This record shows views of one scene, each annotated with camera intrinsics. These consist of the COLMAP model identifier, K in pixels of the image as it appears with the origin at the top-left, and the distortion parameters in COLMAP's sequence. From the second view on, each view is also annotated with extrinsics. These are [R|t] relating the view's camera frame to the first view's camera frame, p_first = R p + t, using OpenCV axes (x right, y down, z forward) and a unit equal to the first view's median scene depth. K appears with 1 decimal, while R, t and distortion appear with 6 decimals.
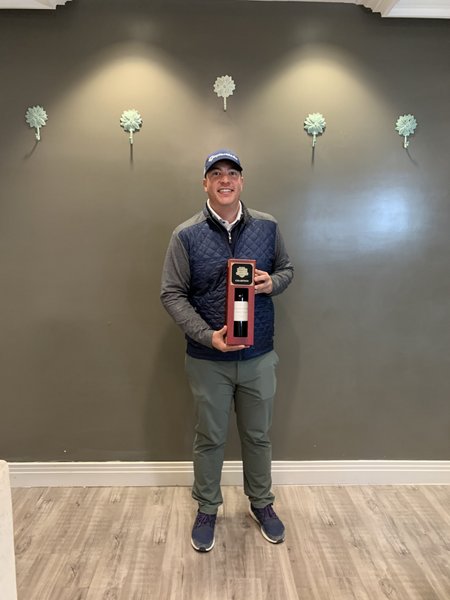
lens RADIAL K [[456.8, 0, 226.7], [0, 456.8, 298.1], [0, 0, 1]] dist [0.004008, -0.003688]
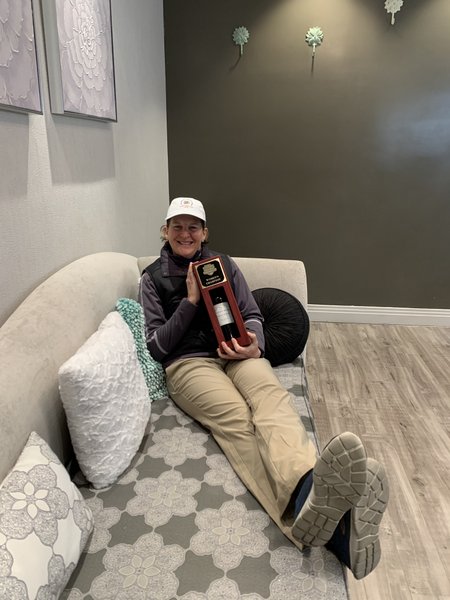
lens RADIAL K [[456.8, 0, 220.6], [0, 456.8, 298.0], [0, 0, 1]] dist [0.004008, -0.003688]
pose [[0.992211, 0.038298, -0.118539, -0.292831], [-0.013517, 0.979050, 0.203172, 0.067761], [0.123836, -0.199987, 0.971941, -0.410068]]
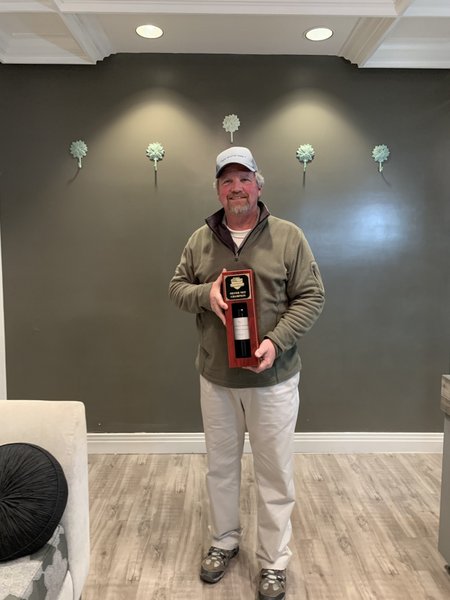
lens RADIAL K [[456.8, 0, 226.7], [0, 456.8, 297.1], [0, 0, 1]] dist [0.004008, -0.003688]
pose [[0.999938, -0.003413, -0.010645, -0.005937], [0.003224, 0.999838, -0.017726, 0.025398], [0.010704, 0.017691, 0.999786, -0.220627]]
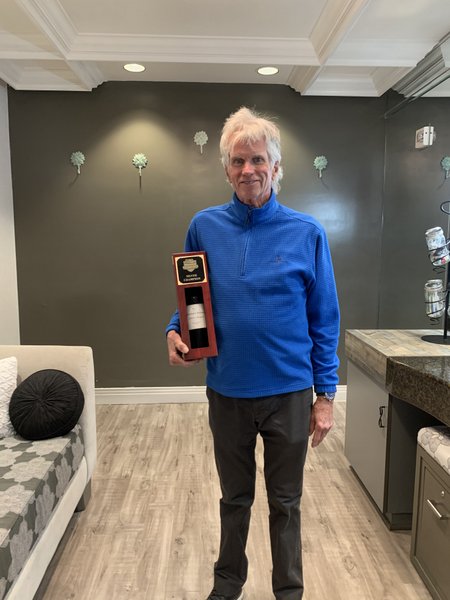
lens RADIAL K [[456.8, 0, 226.5], [0, 456.8, 299.6], [0, 0, 1]] dist [0.004008, -0.003688]
pose [[0.999810, -0.007746, 0.017888, 0.049497], [0.007540, 0.999905, 0.011552, 0.059881], [-0.017976, -0.011415, 0.999773, -0.540688]]
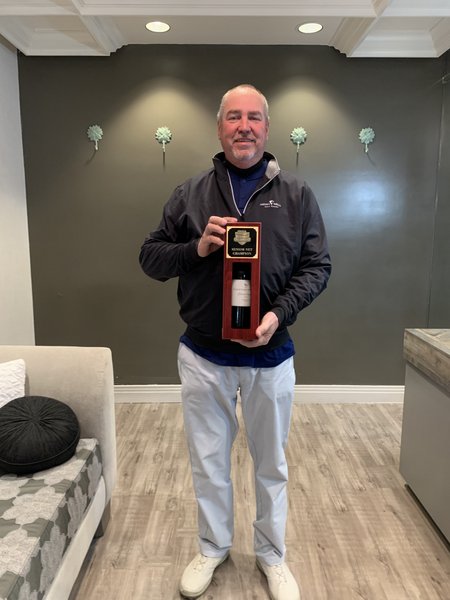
lens RADIAL K [[456.8, 0, 226.7], [0, 456.8, 297.0], [0, 0, 1]] dist [0.004008, -0.003688]
pose [[0.999729, -0.002856, -0.023101, 0.009952], [0.003812, 0.999134, 0.041439, 0.040857], [0.022963, -0.041516, 0.998874, -0.385493]]
